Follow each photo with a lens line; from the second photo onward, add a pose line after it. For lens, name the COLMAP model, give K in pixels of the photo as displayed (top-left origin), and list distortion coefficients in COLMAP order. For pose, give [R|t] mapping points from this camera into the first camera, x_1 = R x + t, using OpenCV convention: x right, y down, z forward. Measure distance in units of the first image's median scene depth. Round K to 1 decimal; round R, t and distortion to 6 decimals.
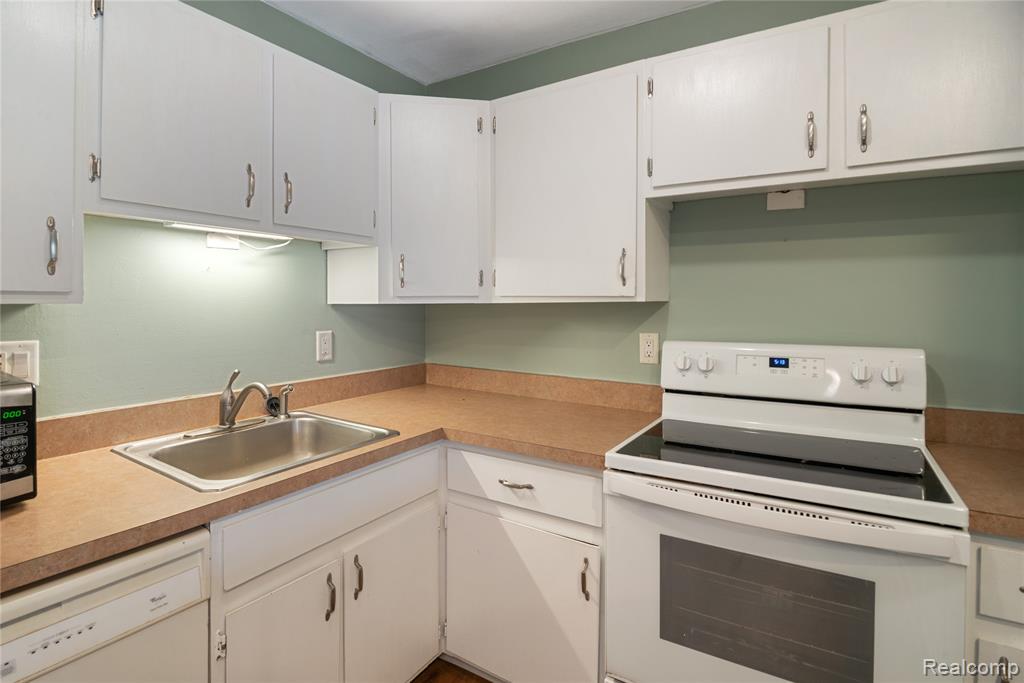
lens RADIAL K [[512.4, 0, 507.1], [0, 512.4, 308.7], [0, 0, 1]] dist [-0.018520, -0.001178]
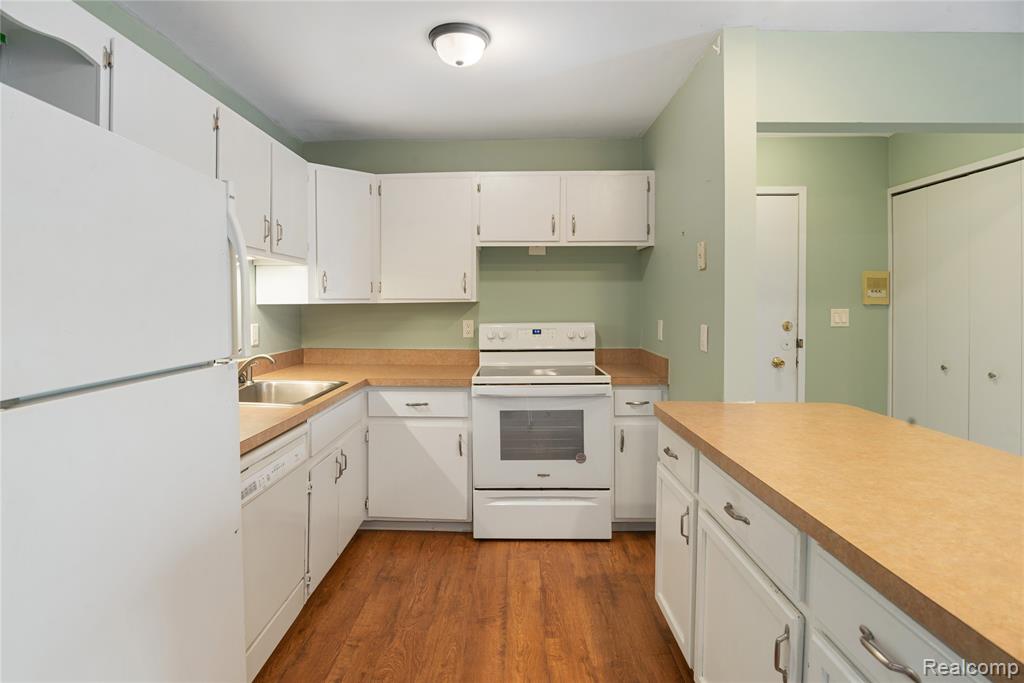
lens RADIAL K [[512.4, 0, 507.1], [0, 512.4, 308.7], [0, 0, 1]] dist [-0.018520, -0.001178]
pose [[0.853684, -0.009575, 0.520703, -0.586877], [0.011701, 0.999931, -0.000797, 0.014151], [-0.520659, 0.006773, 0.853738, -0.631188]]
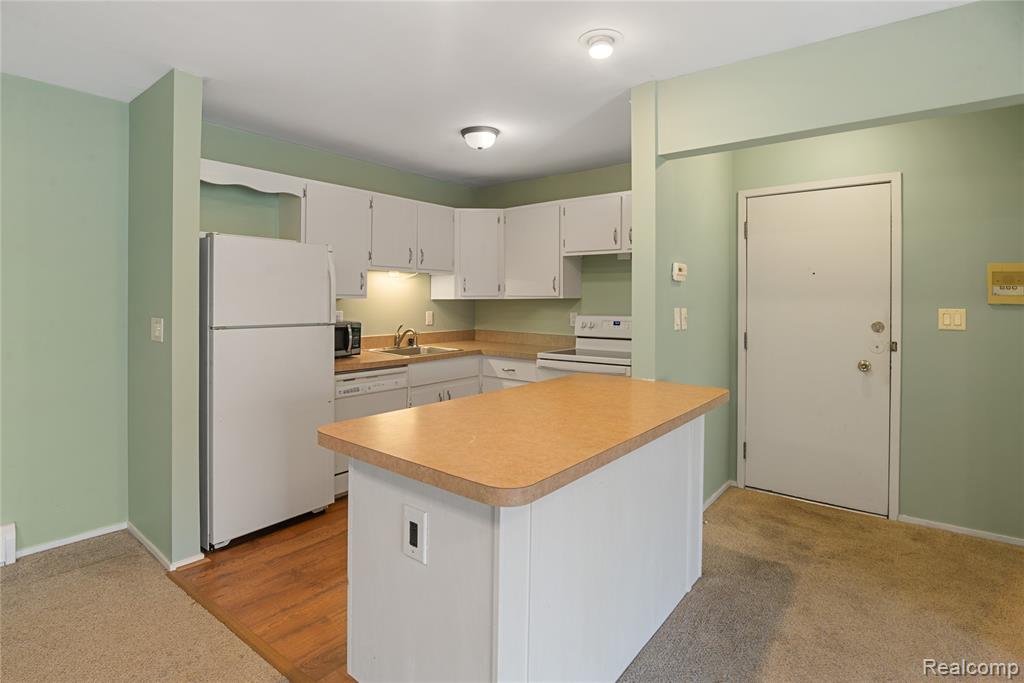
lens RADIAL K [[526.0, 0, 511.3], [0, 526.0, 299.7], [0, 0, 1]] dist [-0.020665, -0.000366]
pose [[0.994935, 0.001726, -0.100504, 0.270251], [-0.002950, 0.999923, -0.012038, 0.022763], [0.100476, 0.012274, 0.994864, -1.481376]]
